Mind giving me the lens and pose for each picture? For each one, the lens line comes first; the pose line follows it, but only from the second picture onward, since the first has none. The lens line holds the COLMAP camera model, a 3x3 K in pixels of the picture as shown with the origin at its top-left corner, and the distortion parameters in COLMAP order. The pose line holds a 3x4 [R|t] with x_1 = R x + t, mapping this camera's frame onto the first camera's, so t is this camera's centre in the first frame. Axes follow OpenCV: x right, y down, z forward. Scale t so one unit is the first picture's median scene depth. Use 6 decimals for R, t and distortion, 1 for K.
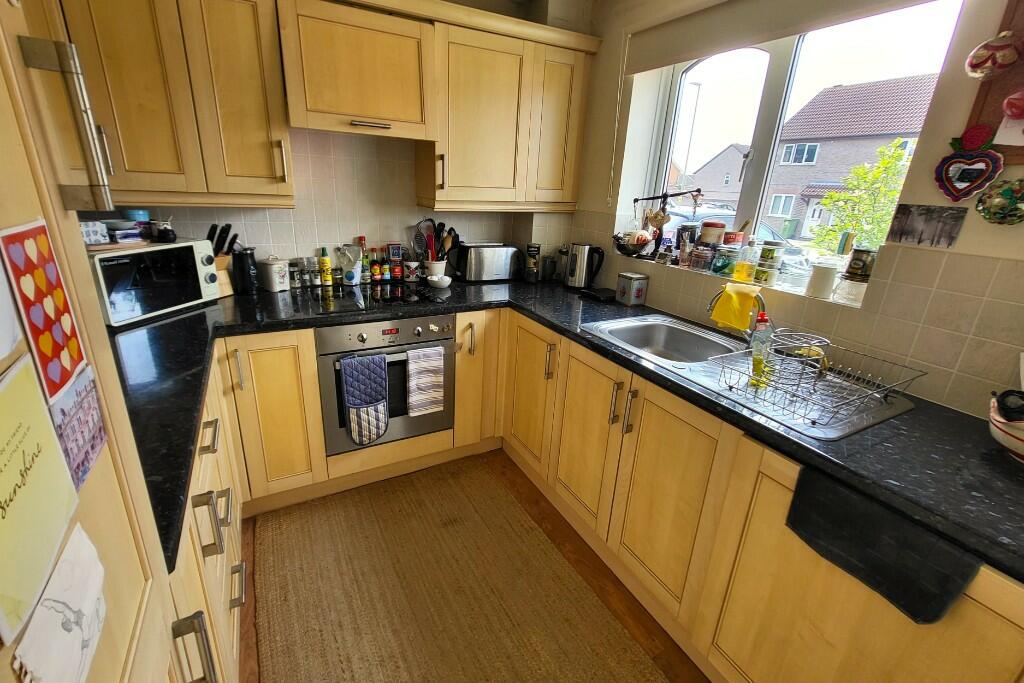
lens RADIAL K [[445.5, 0, 538.0], [0, 445.5, 346.2], [0, 0, 1]] dist [0.006635, -0.001511]
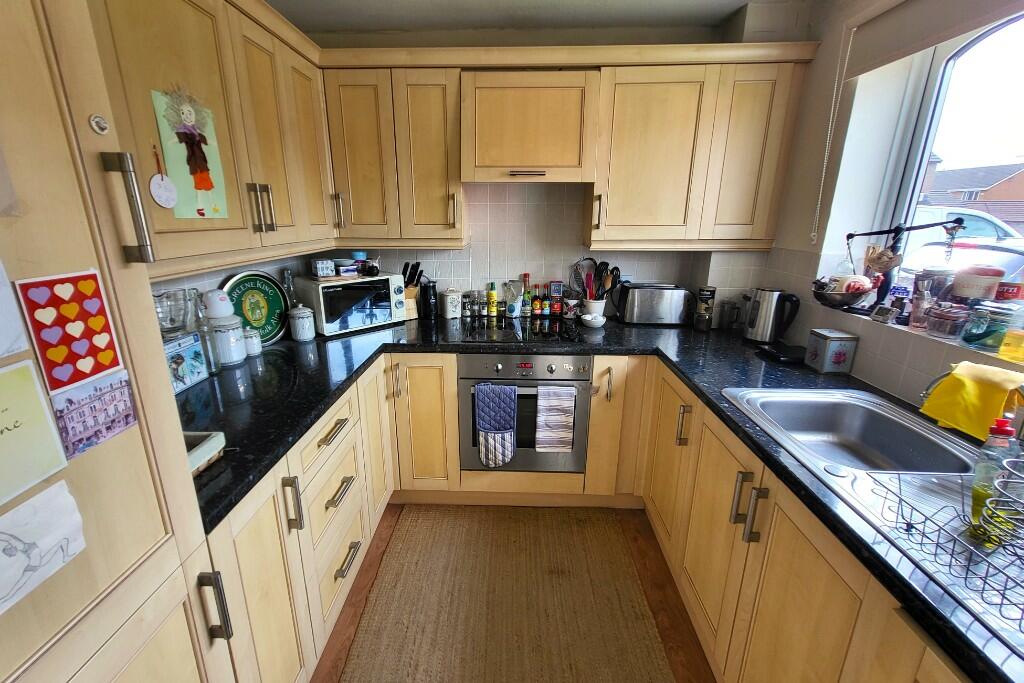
lens RADIAL K [[445.5, 0, 508.4], [0, 445.5, 345.9], [0, 0, 1]] dist [0.006635, -0.001511]
pose [[0.847219, 0.110857, -0.519548, 0.162570], [-0.149473, 0.988219, -0.032885, -0.036159], [0.509782, 0.105519, 0.853808, 0.087477]]
